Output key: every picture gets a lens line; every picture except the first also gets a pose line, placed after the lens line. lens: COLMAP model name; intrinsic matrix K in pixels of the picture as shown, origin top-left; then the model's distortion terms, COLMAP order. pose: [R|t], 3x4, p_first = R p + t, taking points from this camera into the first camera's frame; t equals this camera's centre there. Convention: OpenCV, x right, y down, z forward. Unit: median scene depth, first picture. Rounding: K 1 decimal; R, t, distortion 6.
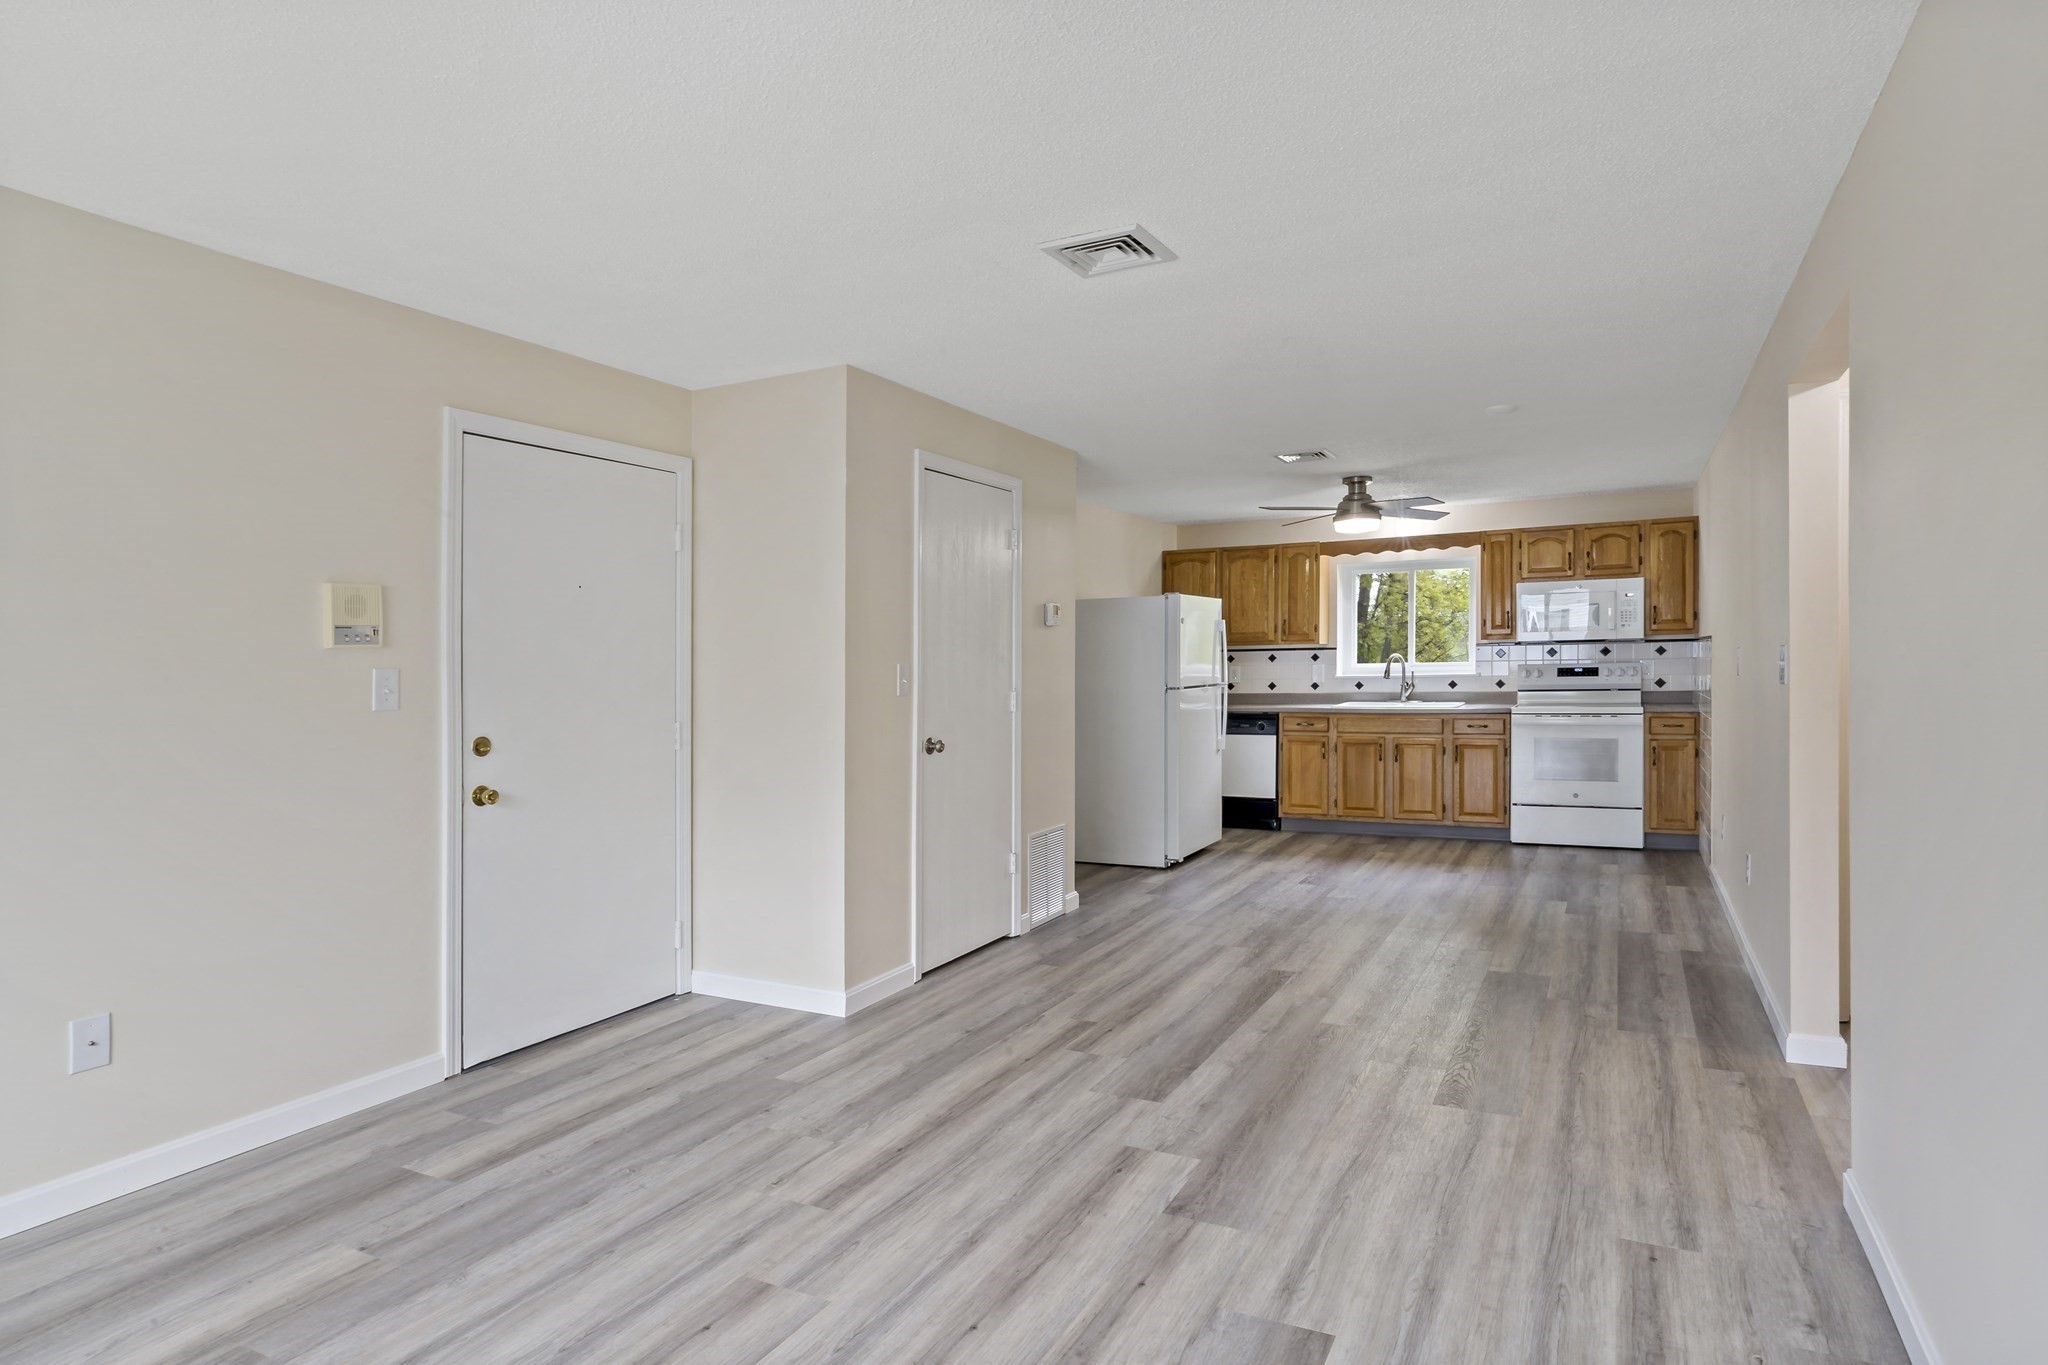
lens RADIAL K [[1192.8, 0, 957.3], [0, 1192.8, 688.7], [0, 0, 1]] dist [0.002414, 0.002900]
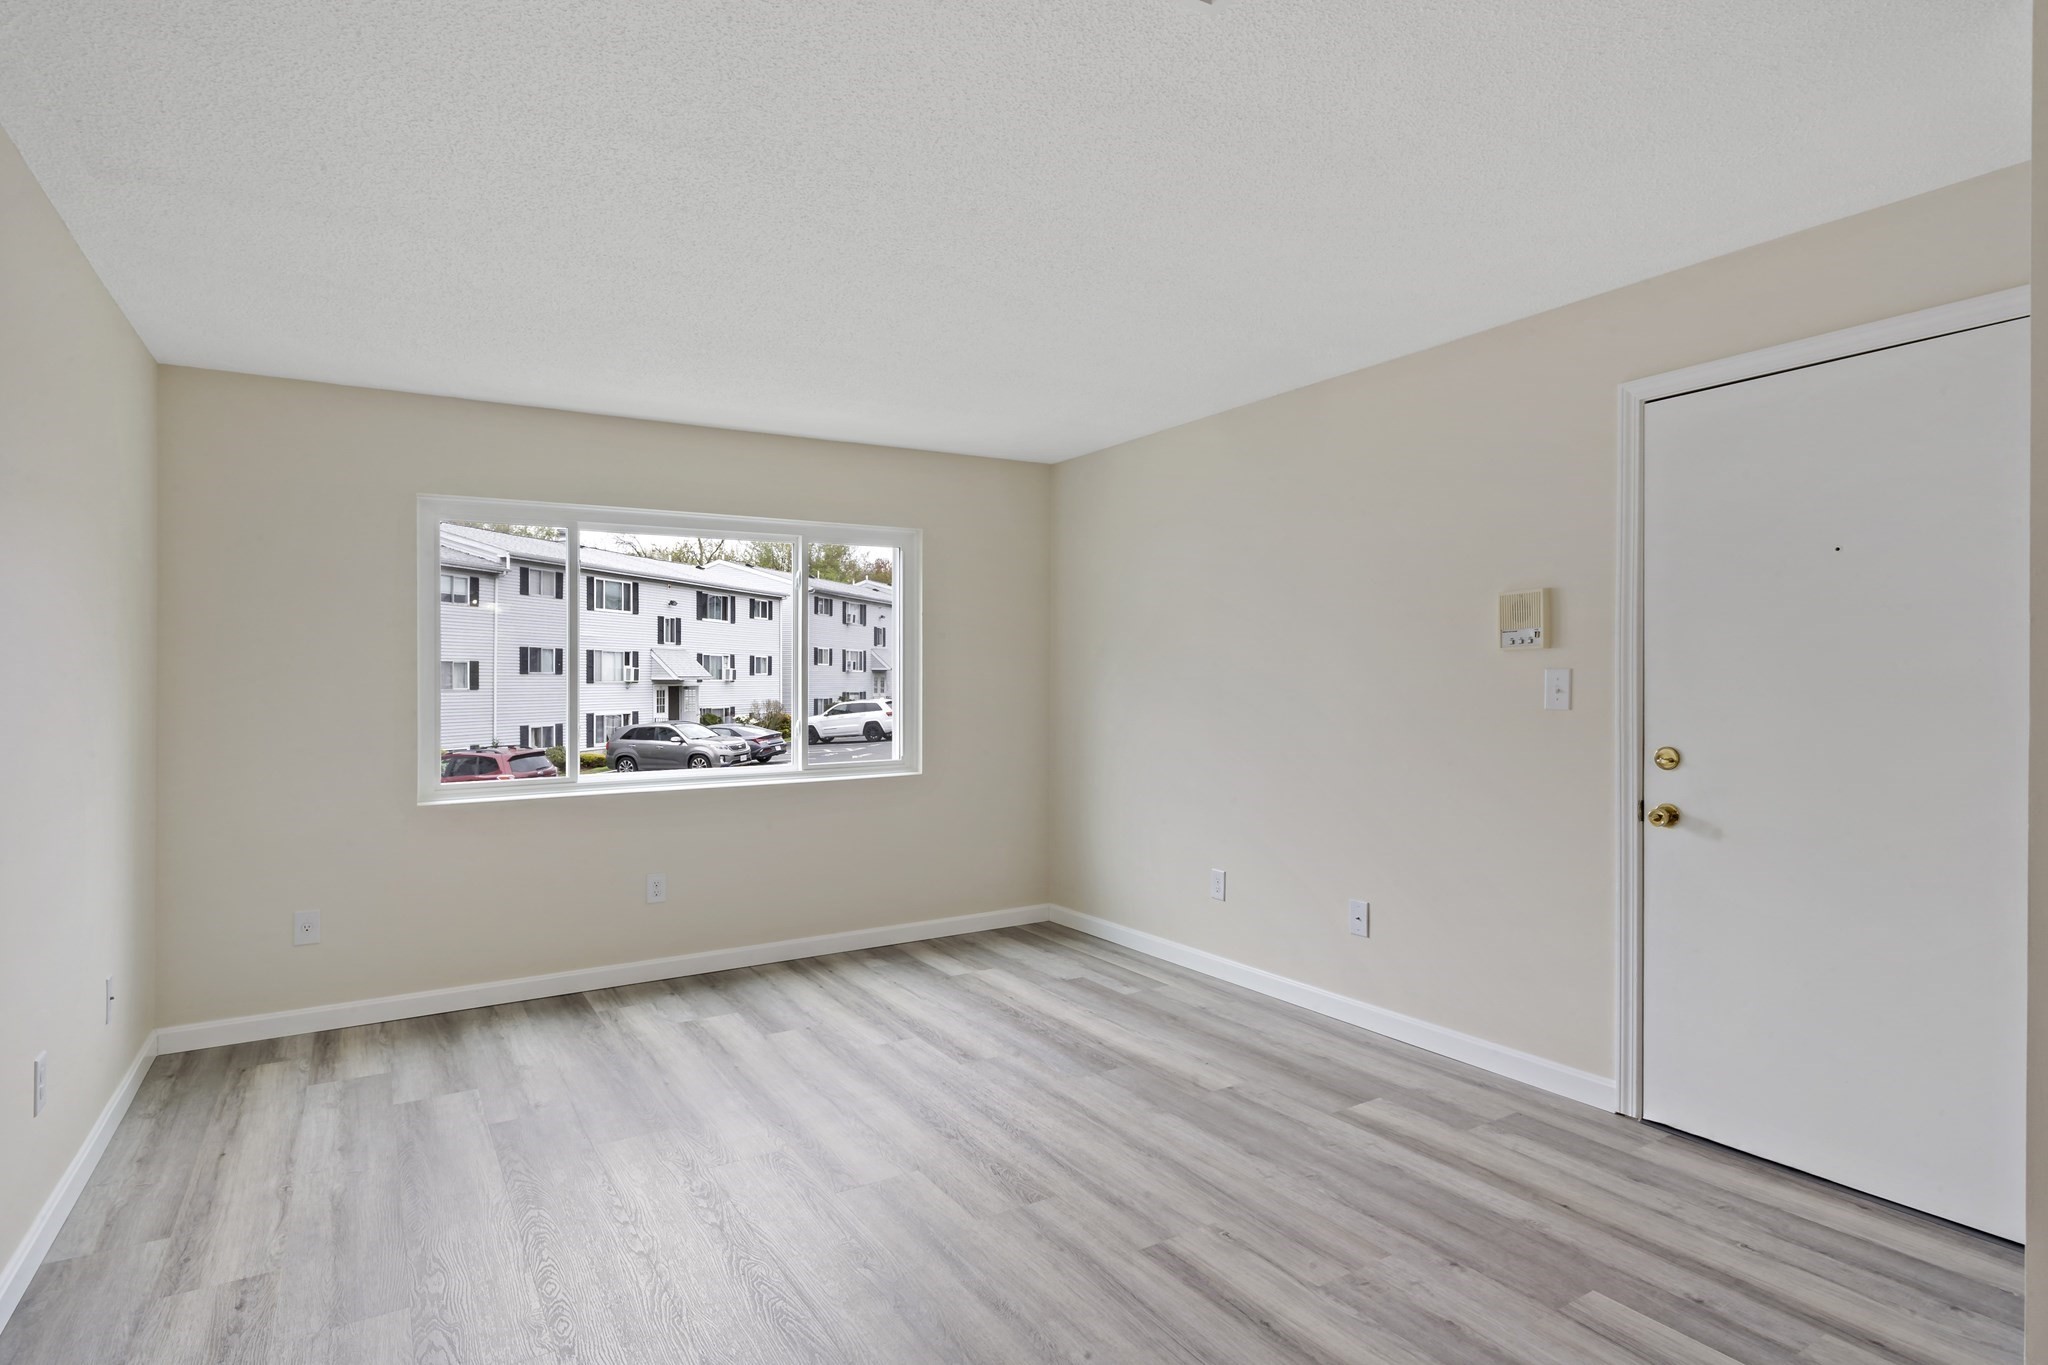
lens RADIAL K [[1113.6, 0, 1058.5], [0, 1113.6, 668.7], [0, 0, 1]] dist [0.000798, 0.001435]
pose [[-0.486017, 0.014296, -0.873832, 0.258222], [0.009764, 0.999893, 0.010927, -0.014308], [0.873895, -0.003221, -0.486104, 0.510398]]
